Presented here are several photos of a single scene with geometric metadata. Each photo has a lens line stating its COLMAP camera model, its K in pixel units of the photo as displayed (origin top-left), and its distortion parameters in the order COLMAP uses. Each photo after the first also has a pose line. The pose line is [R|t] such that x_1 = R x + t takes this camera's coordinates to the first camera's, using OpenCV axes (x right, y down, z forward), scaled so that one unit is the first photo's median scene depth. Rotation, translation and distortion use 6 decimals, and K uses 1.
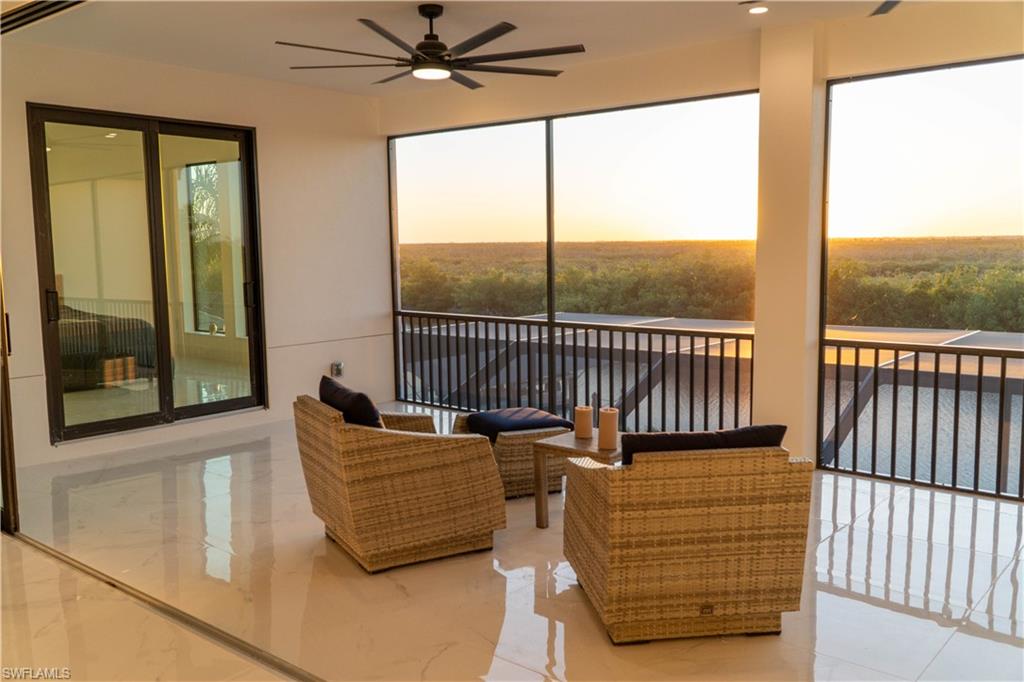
lens RADIAL K [[822.2, 0, 516.8], [0, 822.2, 357.4], [0, 0, 1]] dist [-0.002605, 0.063415]
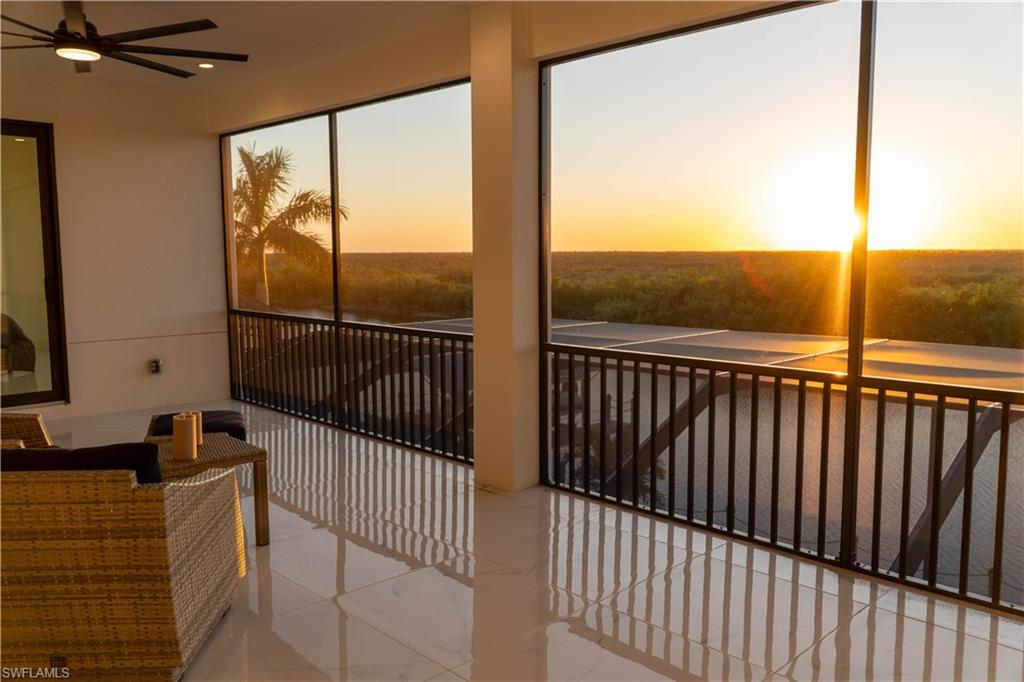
lens RADIAL K [[773.3, 0, 512.7], [0, 773.3, 354.6], [0, 0, 1]] dist [-0.004083, -0.004495]
pose [[0.996705, 0.017673, -0.079157, 0.741580], [-0.018085, 0.999826, -0.004496, -0.009643], [0.079064, 0.005913, 0.996852, 0.254401]]
